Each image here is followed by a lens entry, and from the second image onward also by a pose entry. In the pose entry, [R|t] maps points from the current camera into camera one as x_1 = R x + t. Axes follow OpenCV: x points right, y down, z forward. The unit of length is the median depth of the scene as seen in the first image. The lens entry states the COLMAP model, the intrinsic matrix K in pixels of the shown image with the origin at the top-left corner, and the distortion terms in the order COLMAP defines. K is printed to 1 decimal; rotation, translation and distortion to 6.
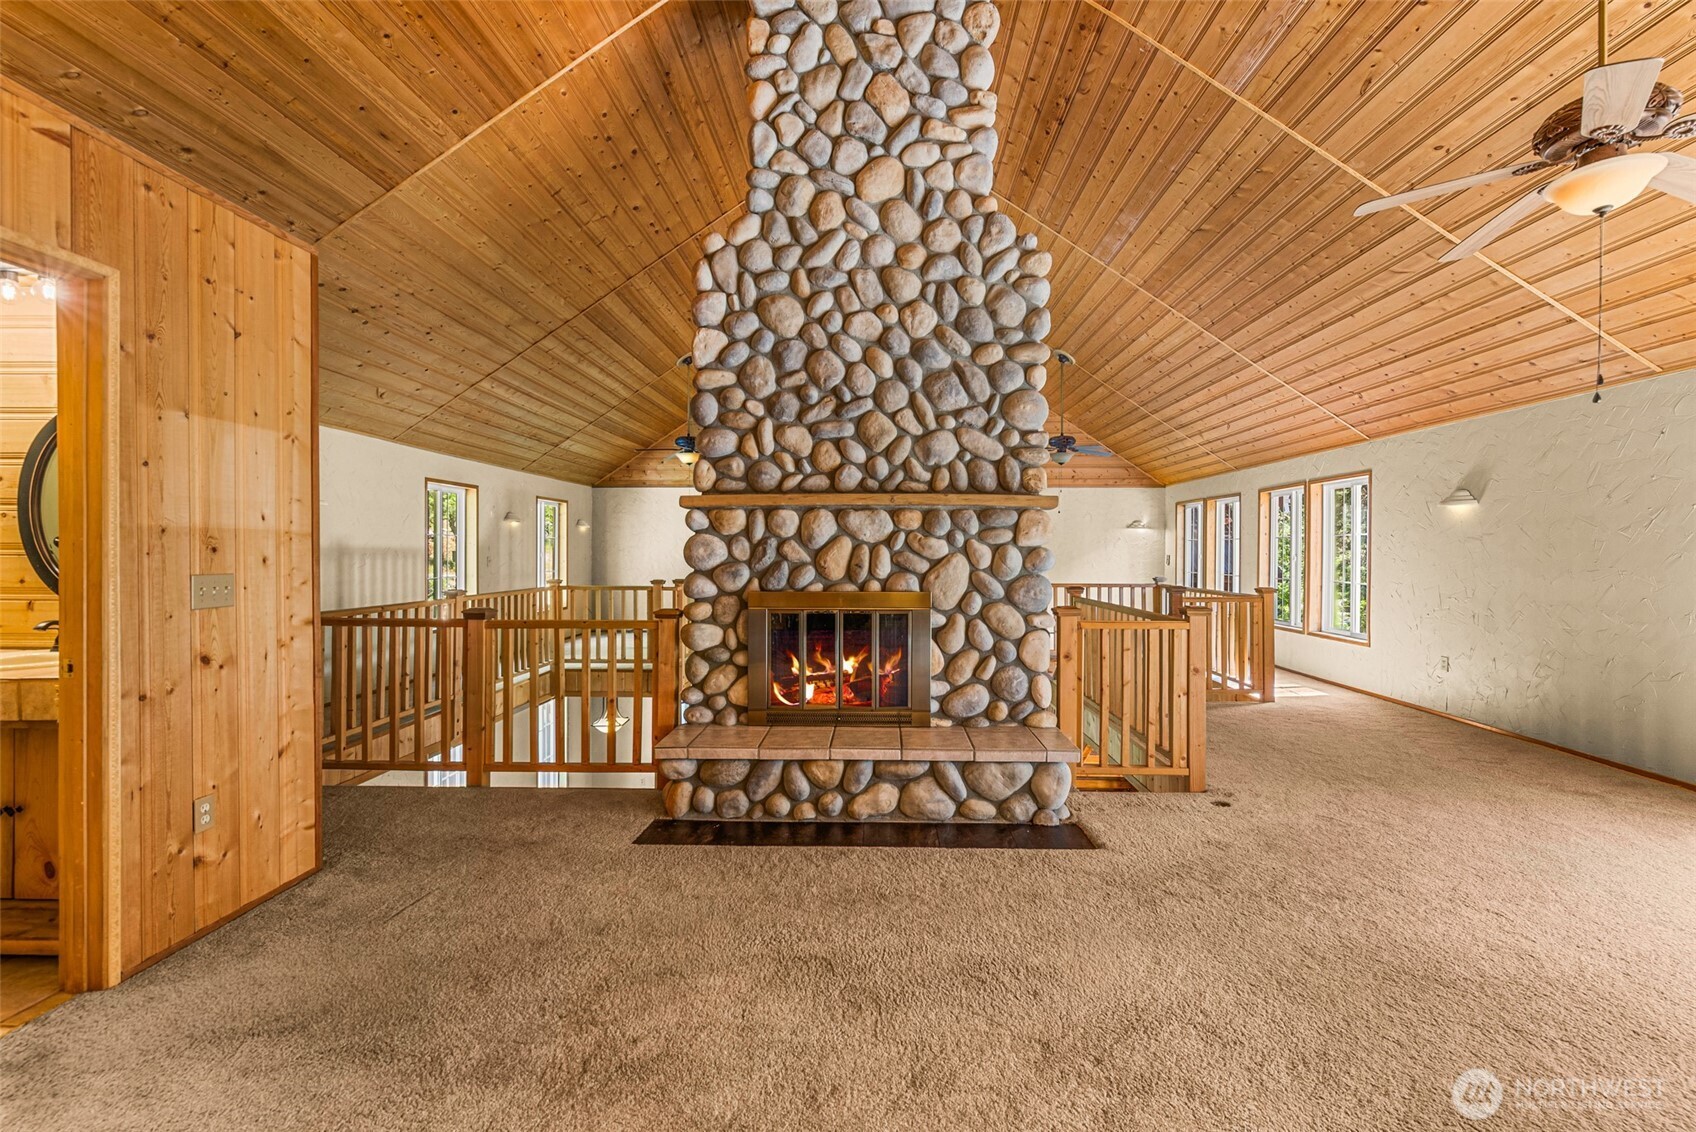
lens RADIAL K [[741.3, 0, 851.1], [0, 741.3, 559.1], [0, 0, 1]] dist [-0.003933, 0.001746]
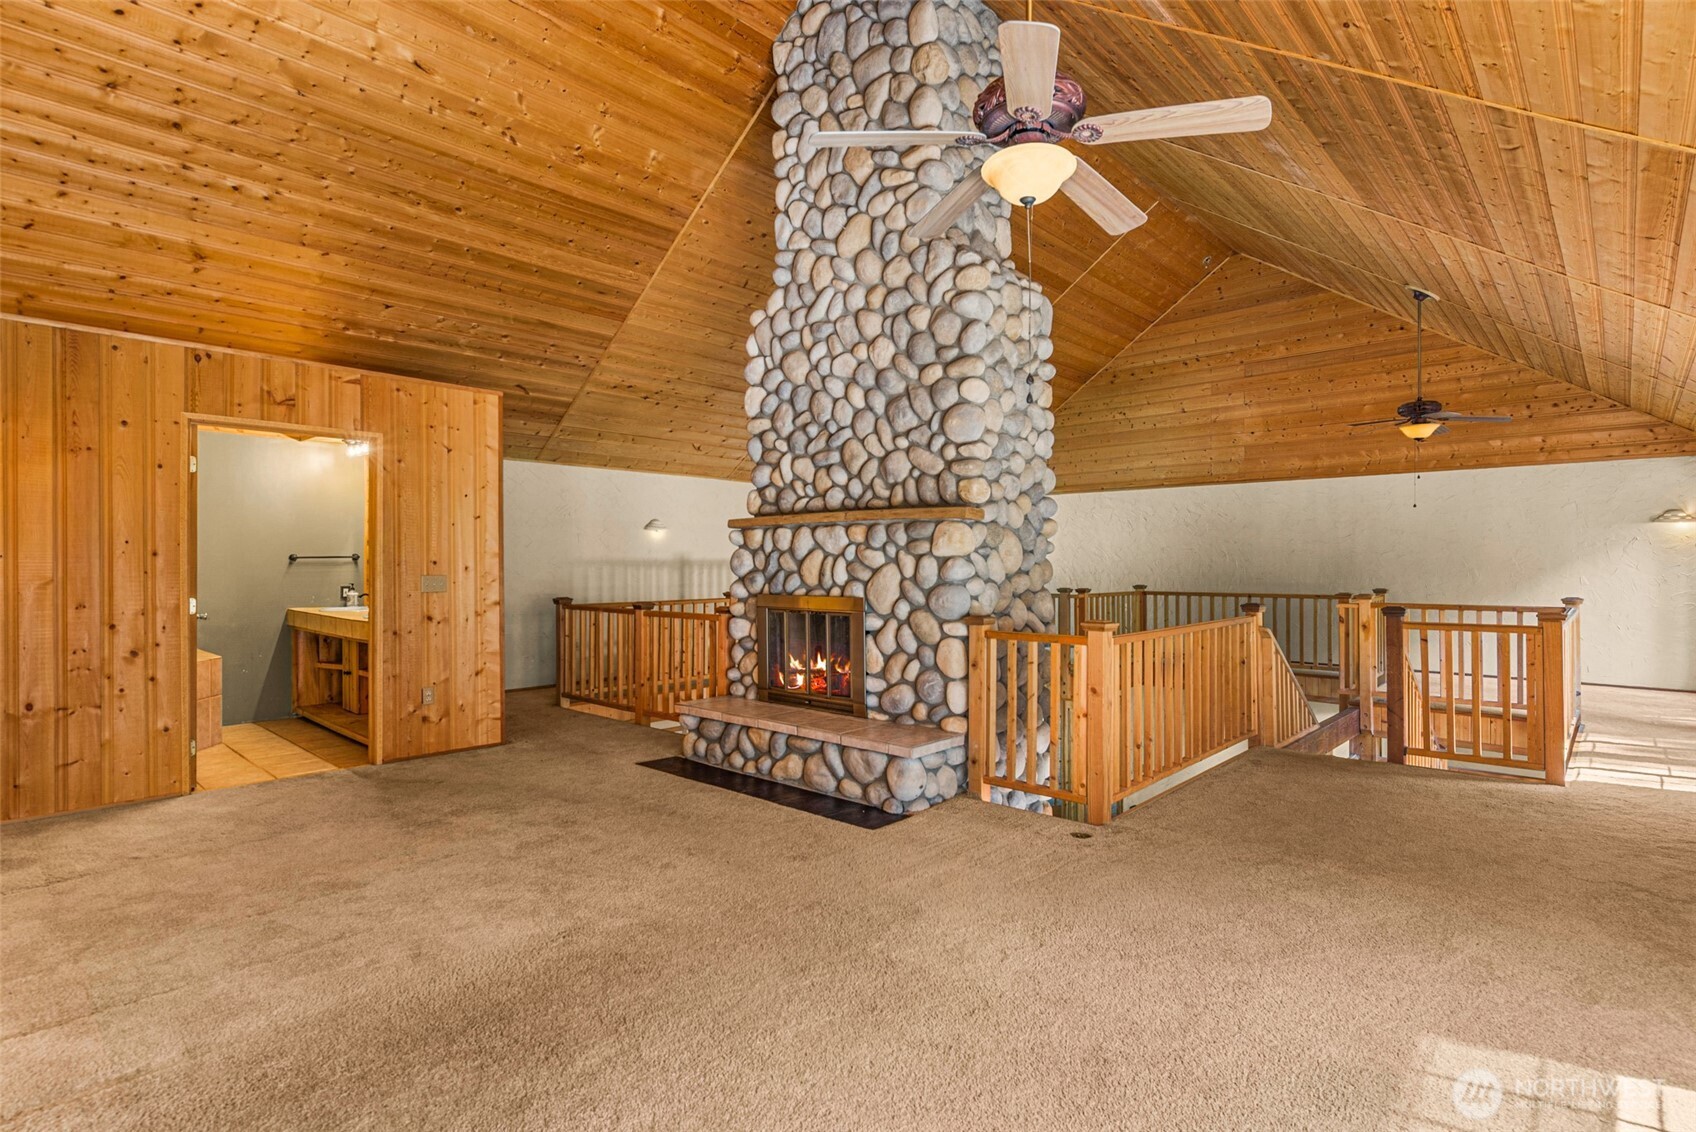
lens RADIAL K [[828.3, 0, 842.5], [0, 828.3, 567.4], [0, 0, 1]] dist [-0.005752, 0.000968]
pose [[0.757957, 0.000225, -0.652305, 0.863394], [-0.002681, 0.999993, -0.002770, 0.001864], [0.652300, 0.003848, 0.757952, 0.026210]]
